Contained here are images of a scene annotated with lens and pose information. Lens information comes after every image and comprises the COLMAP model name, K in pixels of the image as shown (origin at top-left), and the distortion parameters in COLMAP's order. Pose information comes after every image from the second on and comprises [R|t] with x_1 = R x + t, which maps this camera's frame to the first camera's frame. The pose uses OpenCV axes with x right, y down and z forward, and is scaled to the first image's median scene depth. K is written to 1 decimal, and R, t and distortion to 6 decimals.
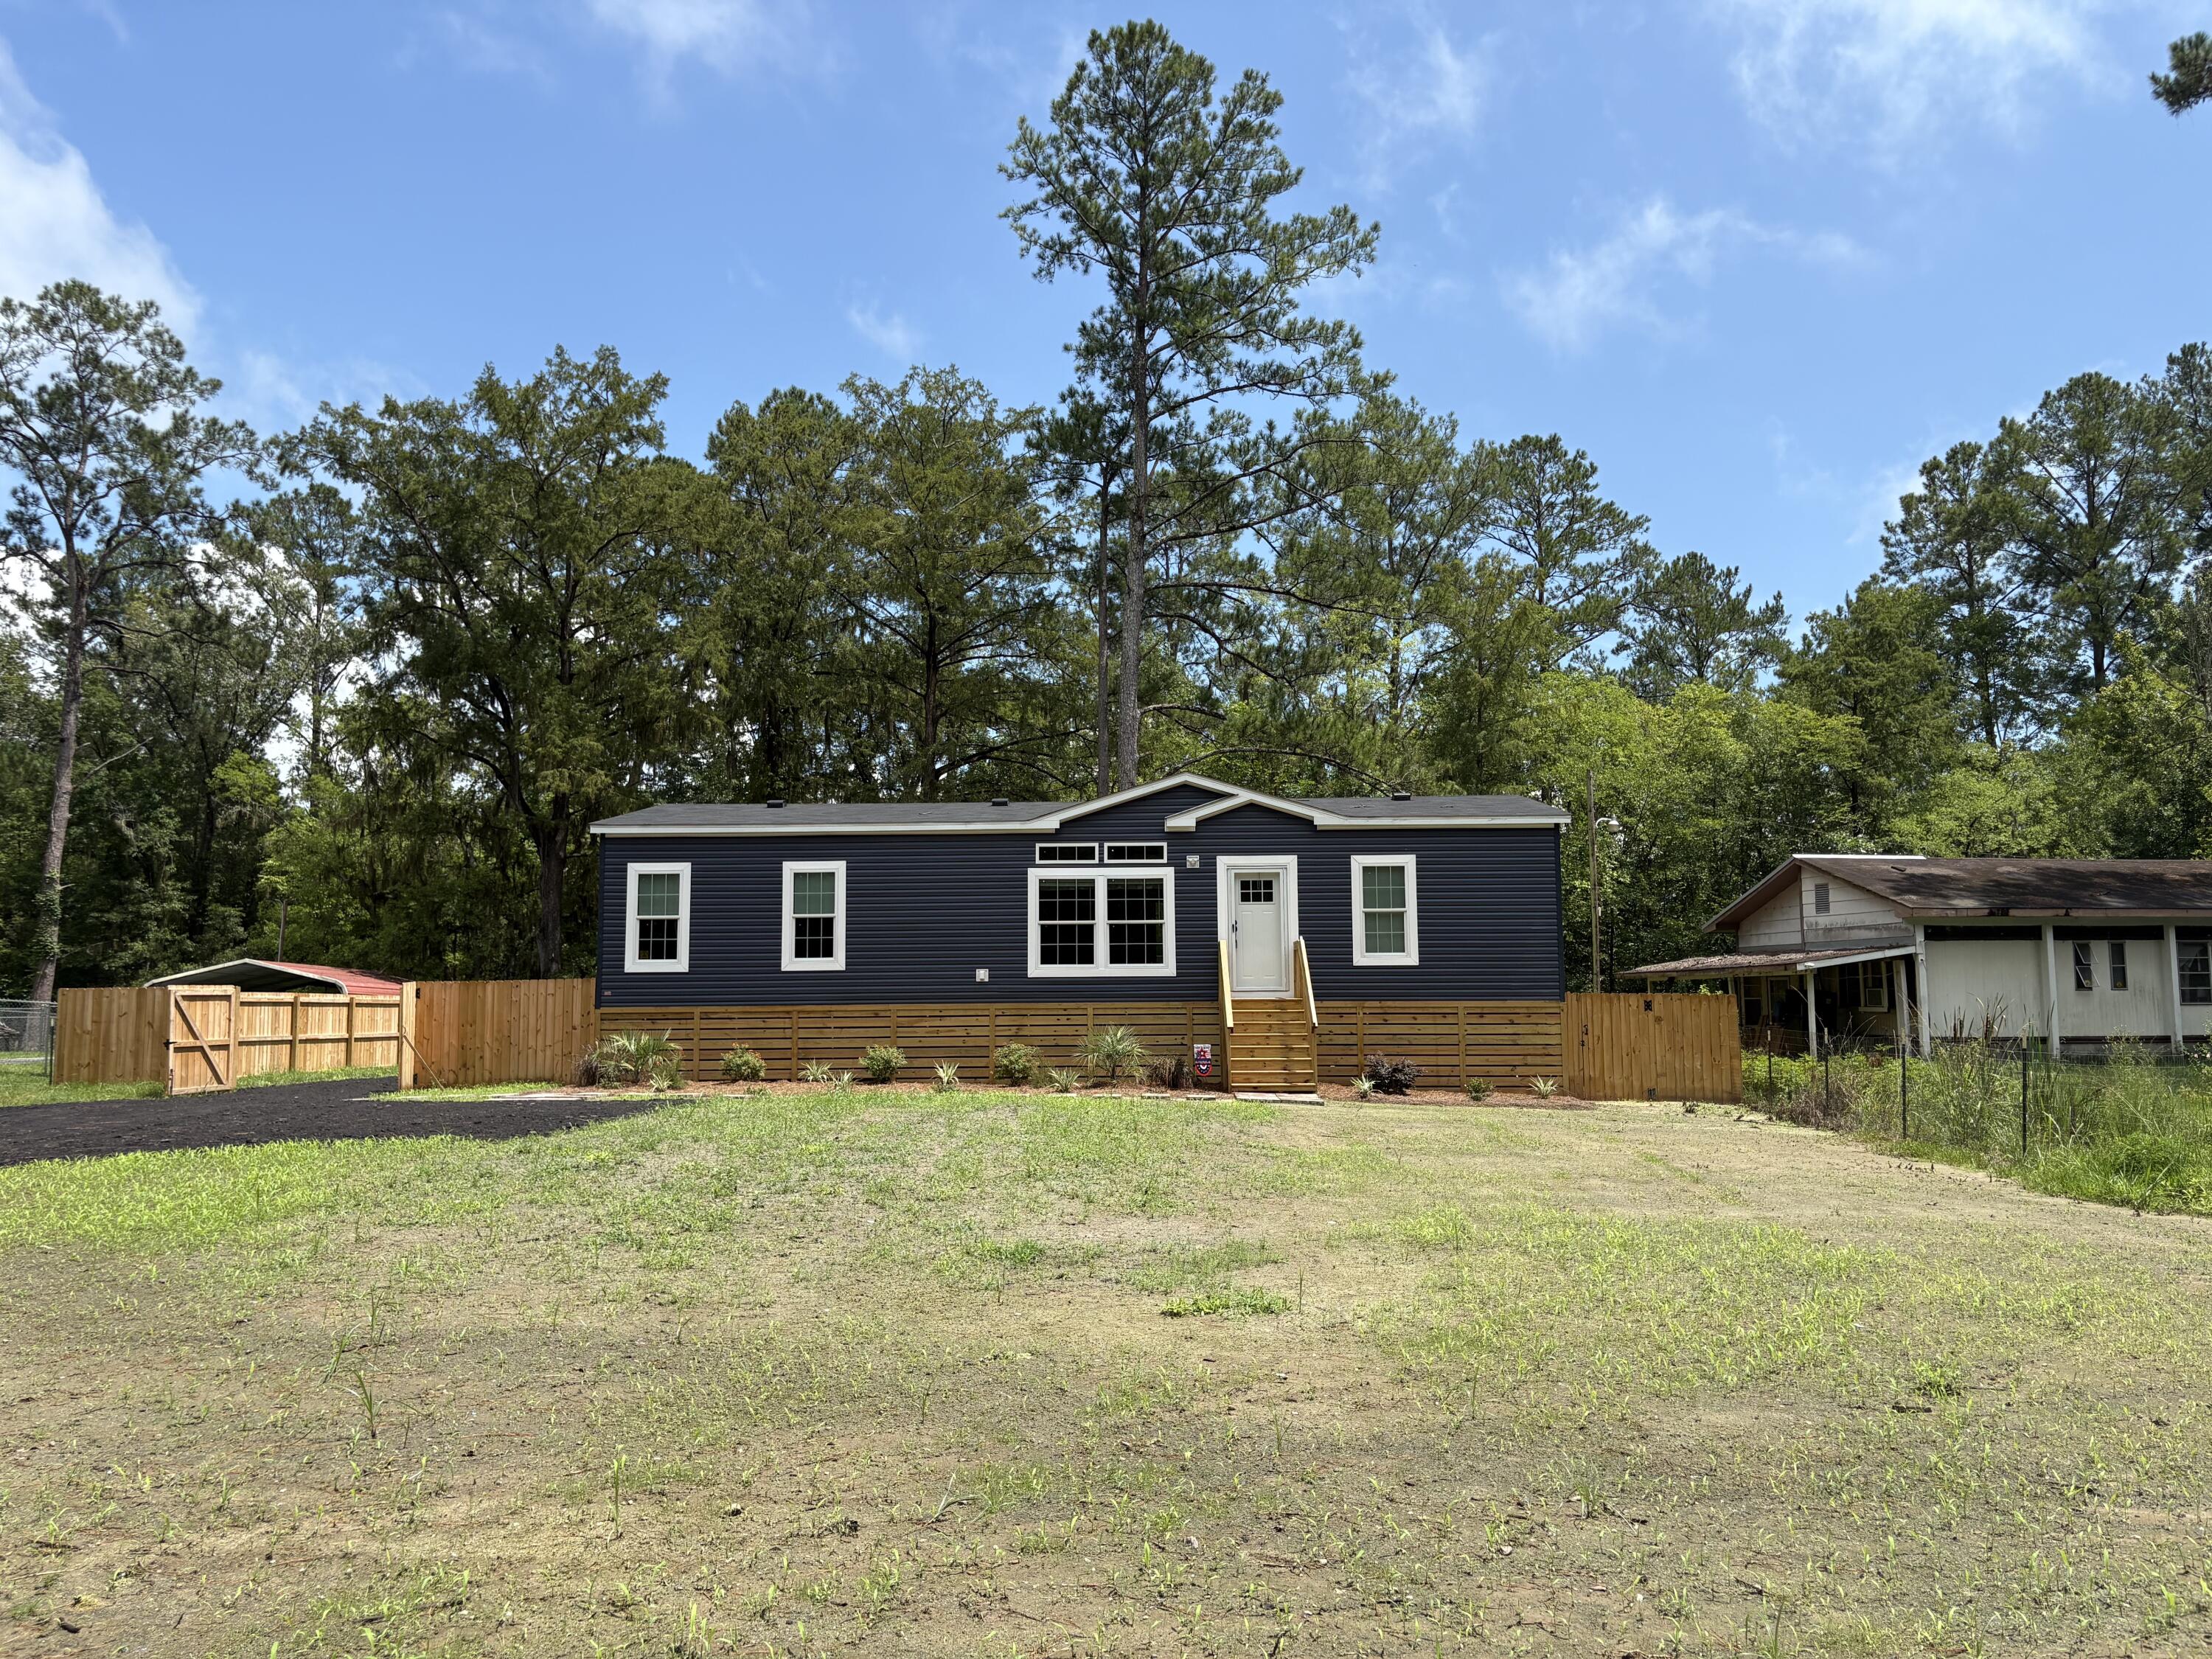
lens RADIAL K [[1673.7, 0, 1096.5], [0, 1673.7, 847.2], [0, 0, 1]] dist [0.048936, -0.024662]
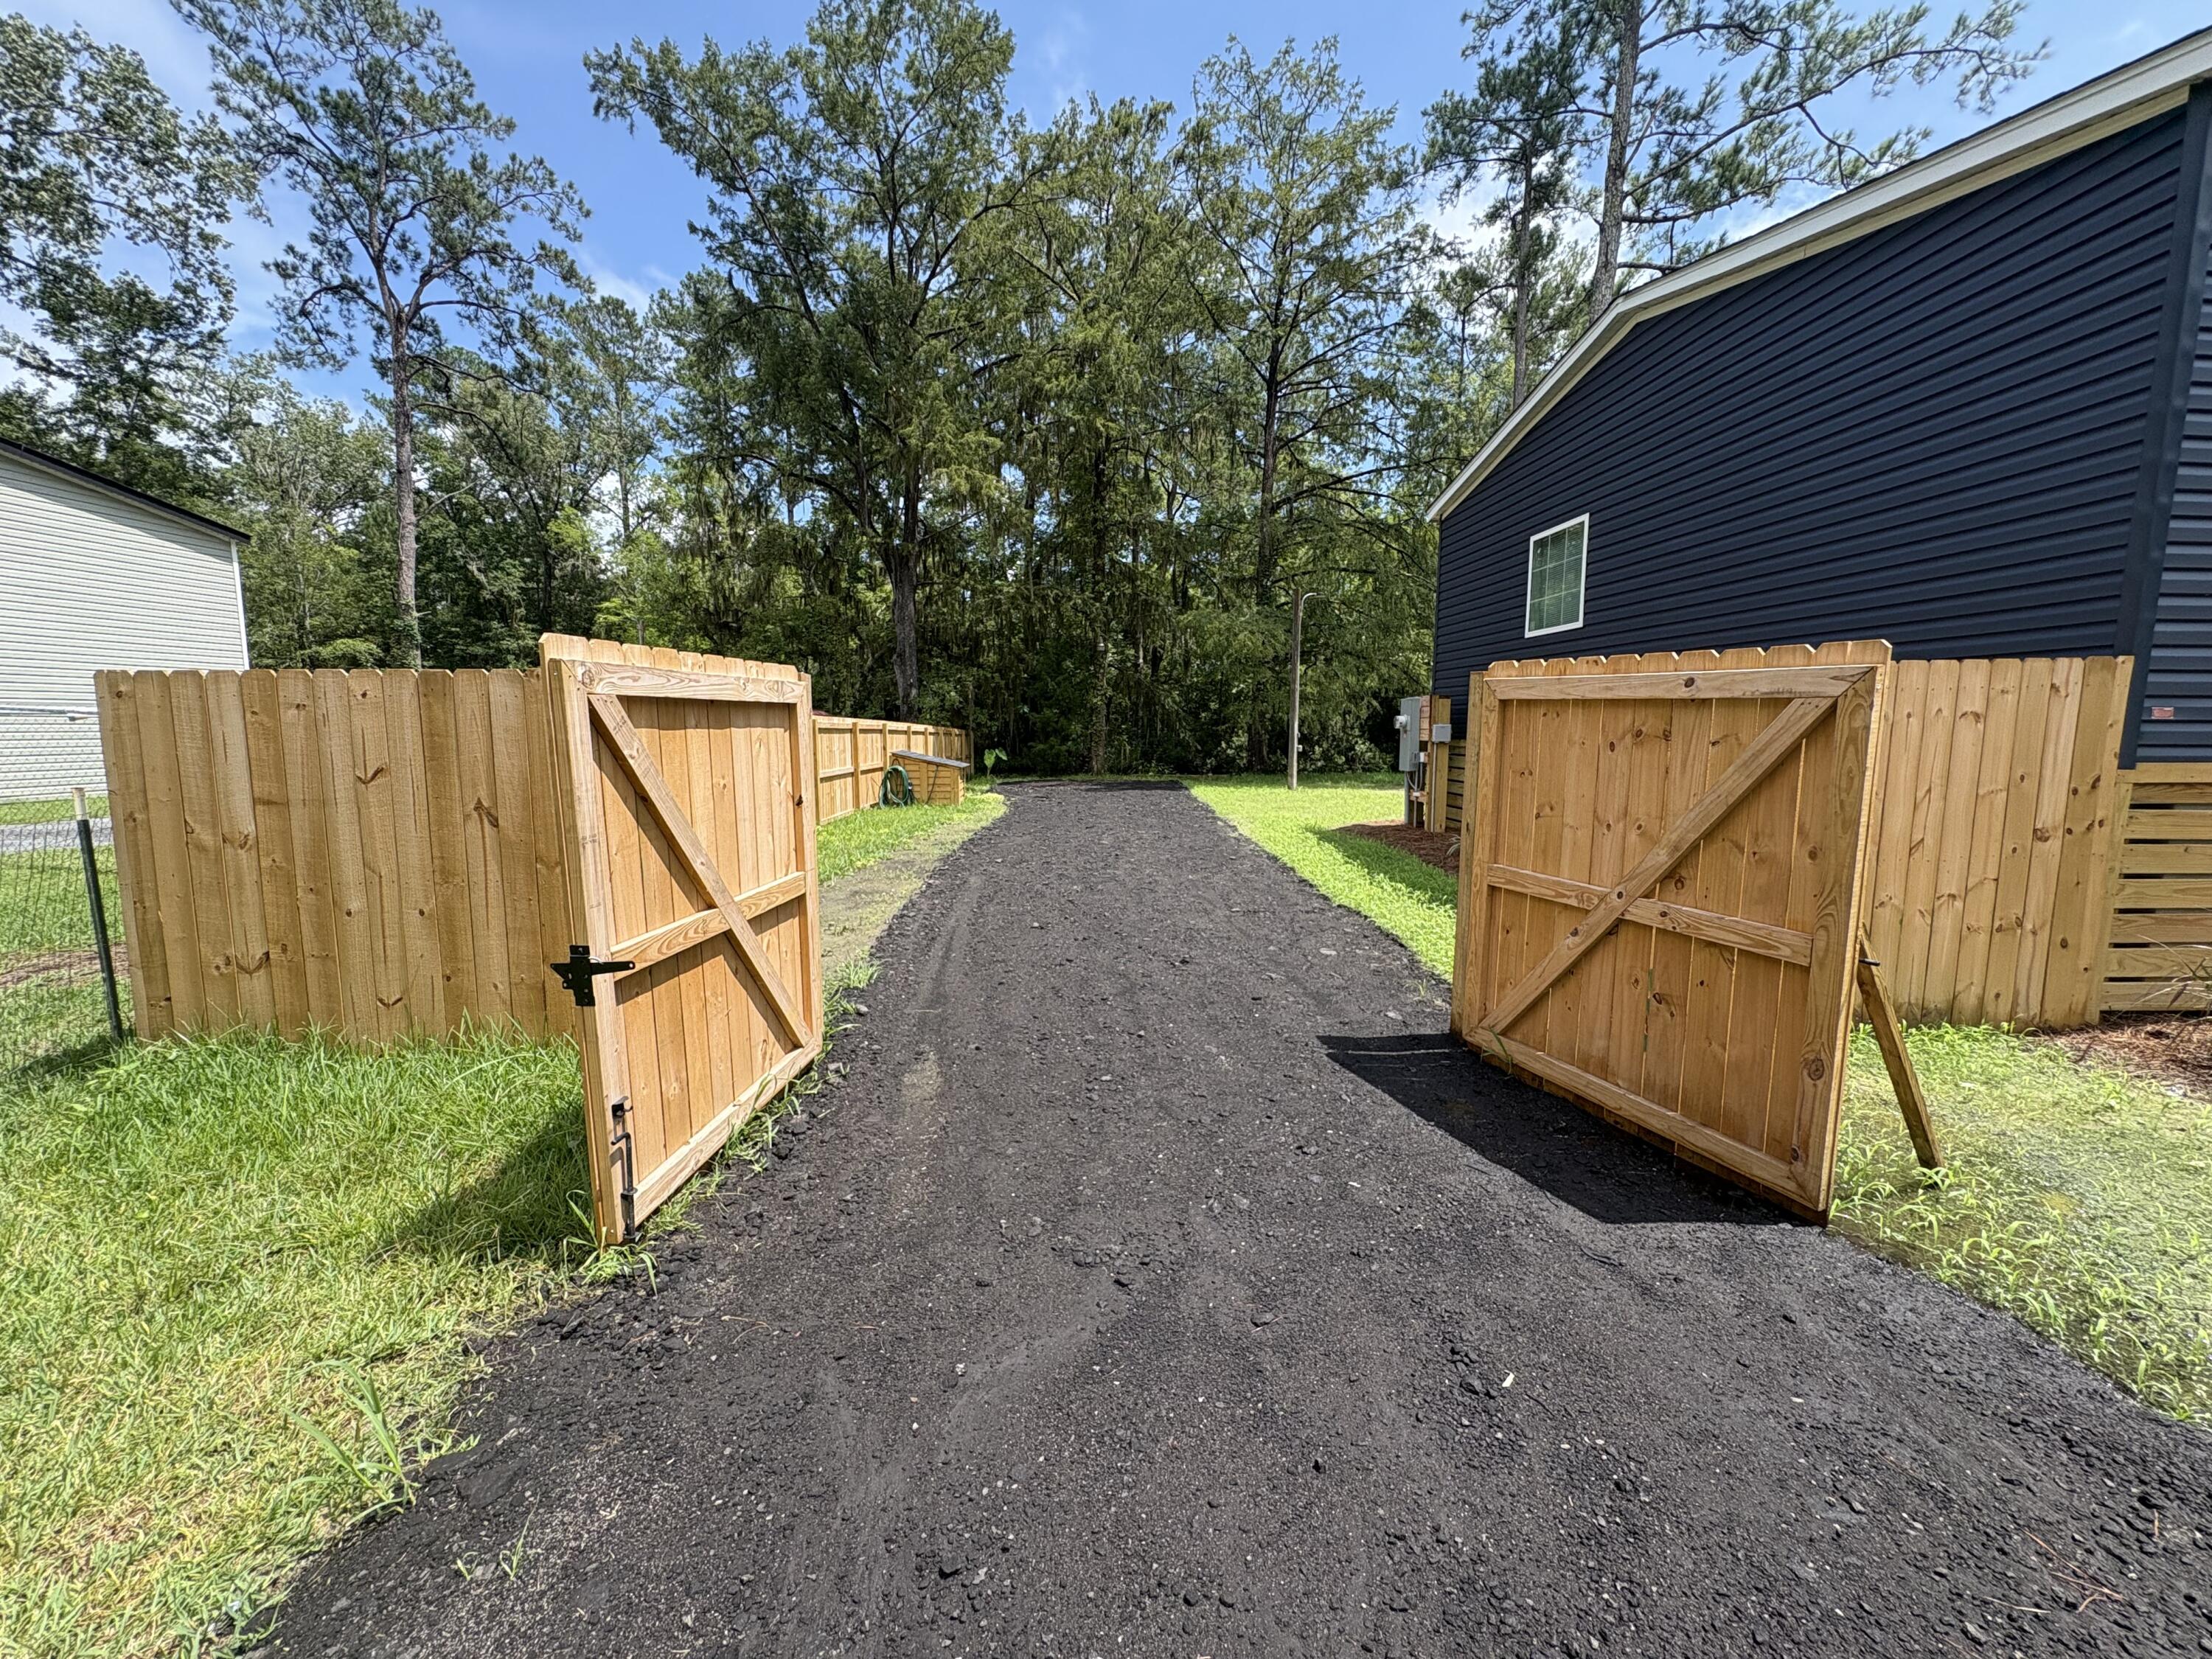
lens RADIAL K [[880.2, 0, 1109.4], [0, 880.2, 823.9], [0, 0, 1]] dist [0.009665, -0.000496]
pose [[0.996983, 0.000363, 0.077626, -0.281921], [-0.015951, 0.979607, 0.200290, 0.046030], [-0.075970, -0.200924, 0.976657, 0.512408]]
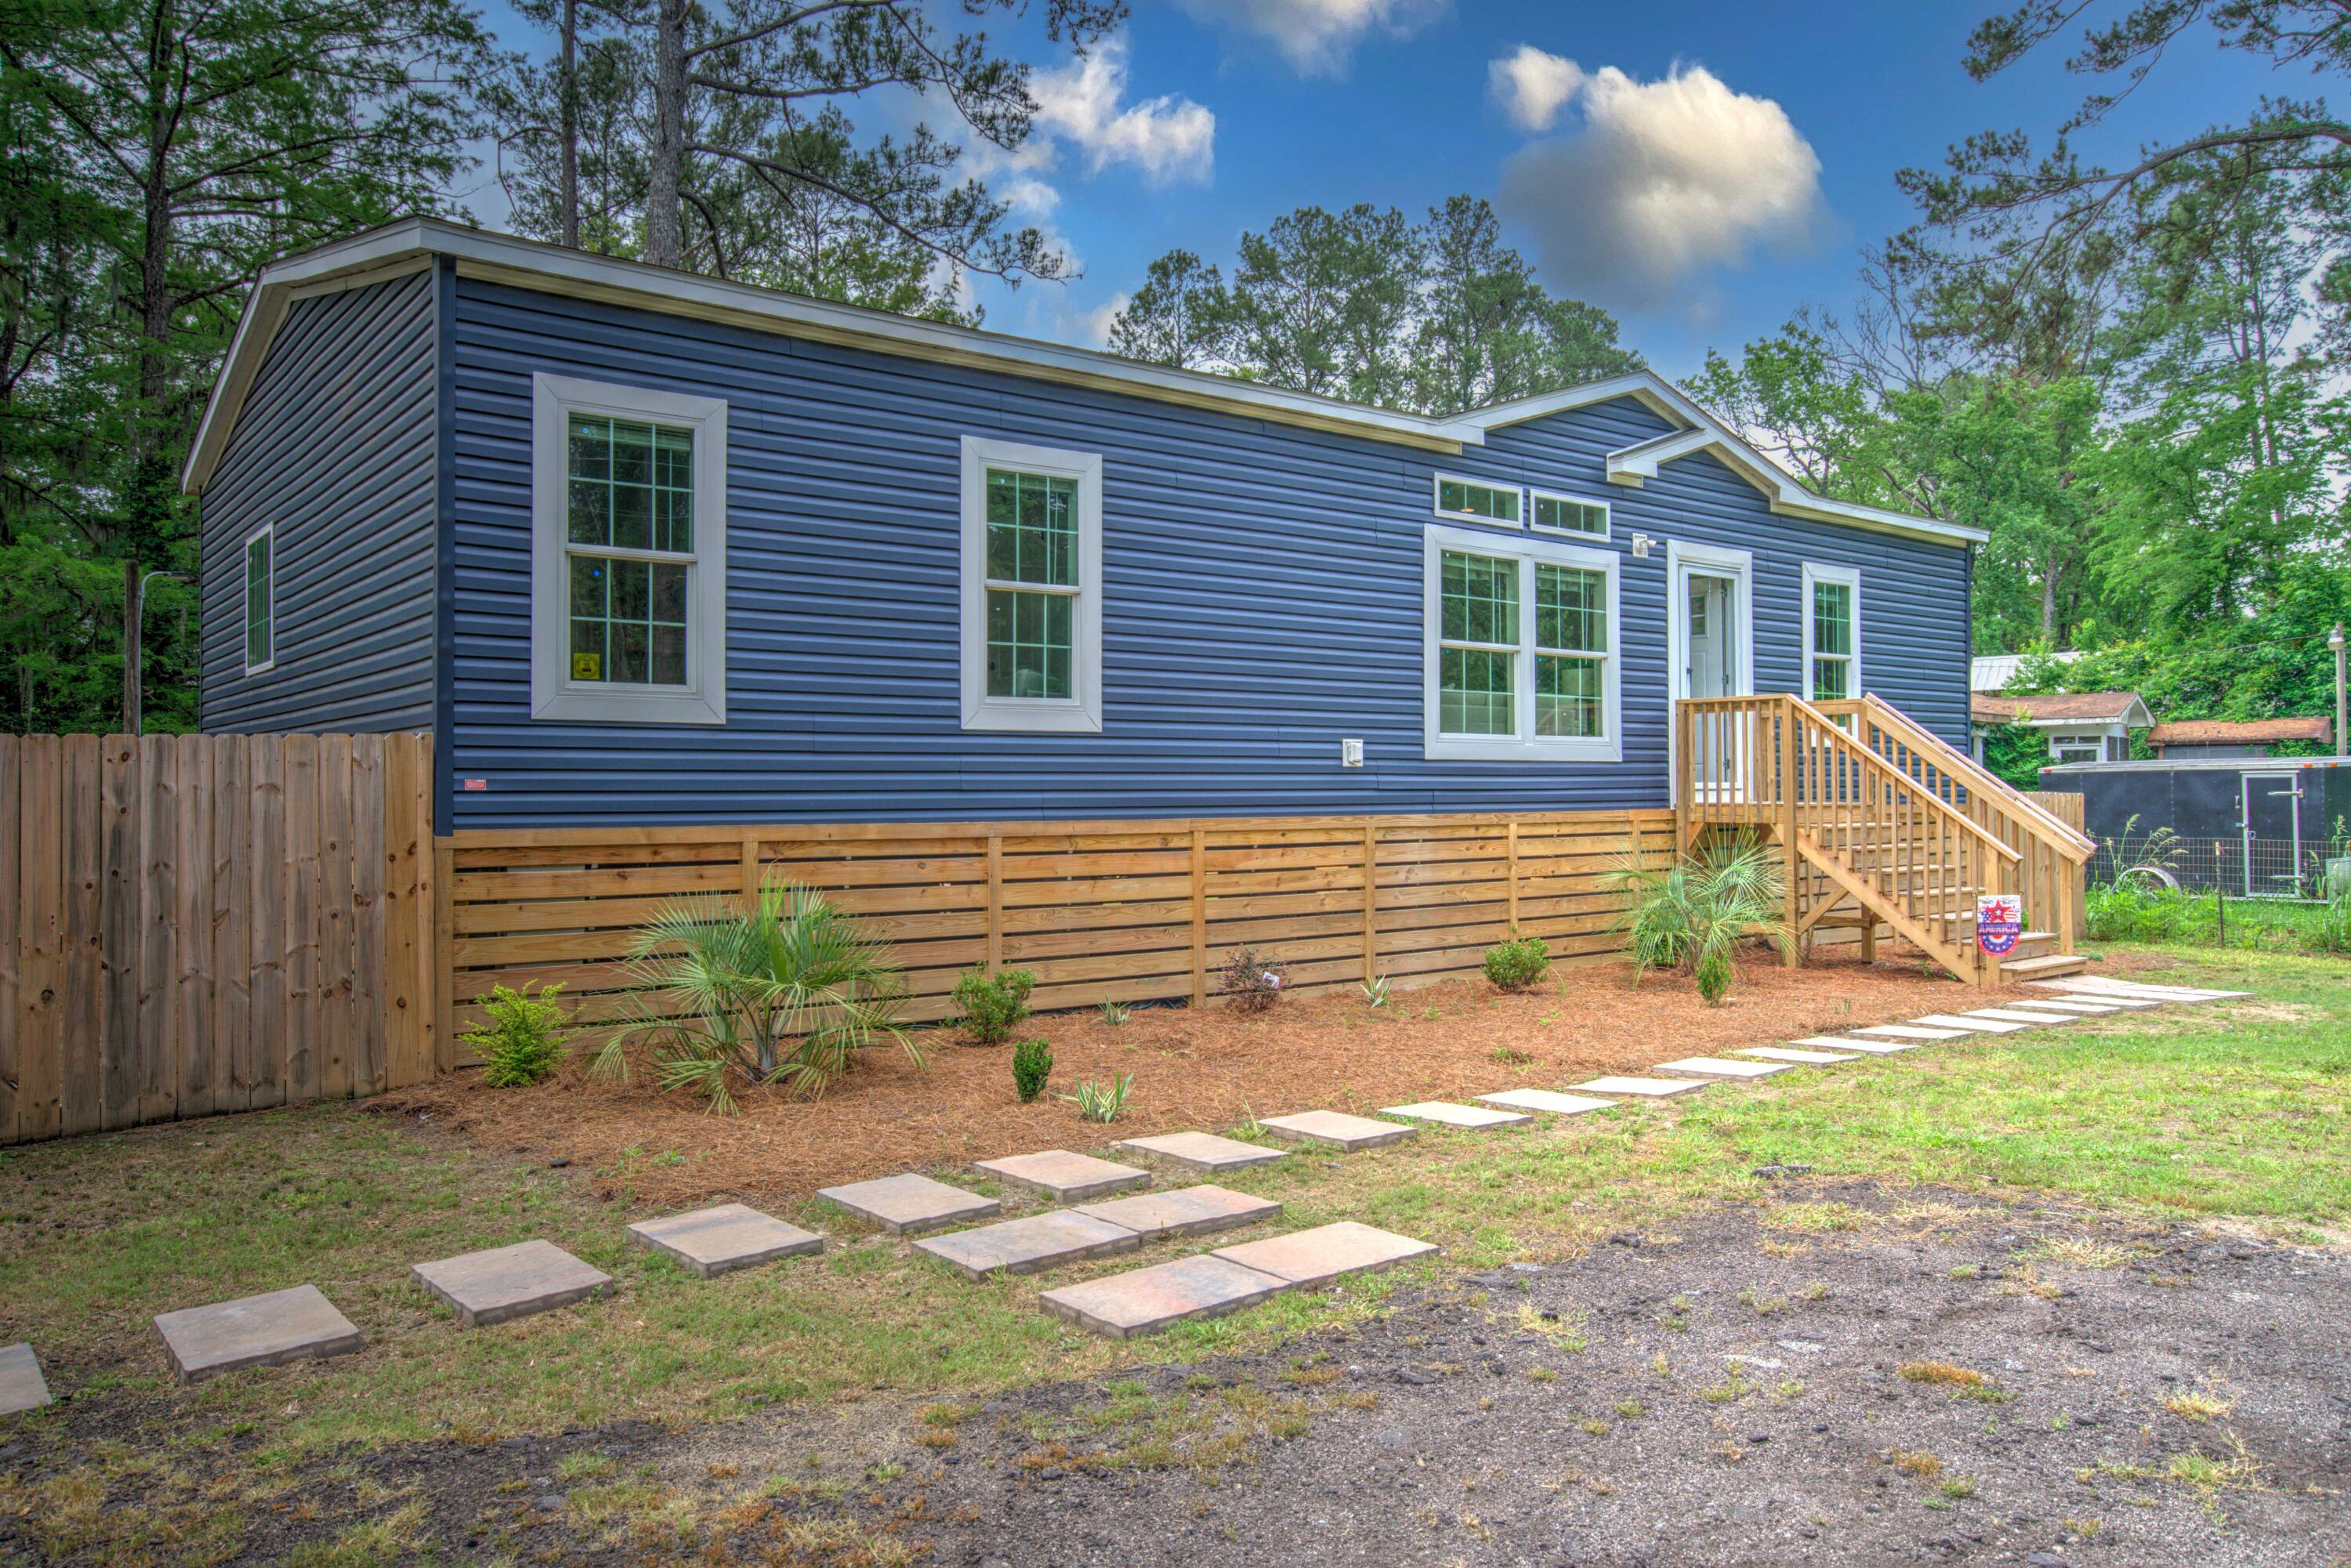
lens RADIAL K [[1660.1, 0, 1167.7], [0, 1660.1, 773.5], [0, 0, 1]] dist [-0.026344, 0.000423]
pose [[0.763478, 0.010388, 0.645750, -0.229910], [-0.057607, 0.996980, 0.052071, 0.036380], [-0.643260, -0.076955, 0.761771, 0.407472]]
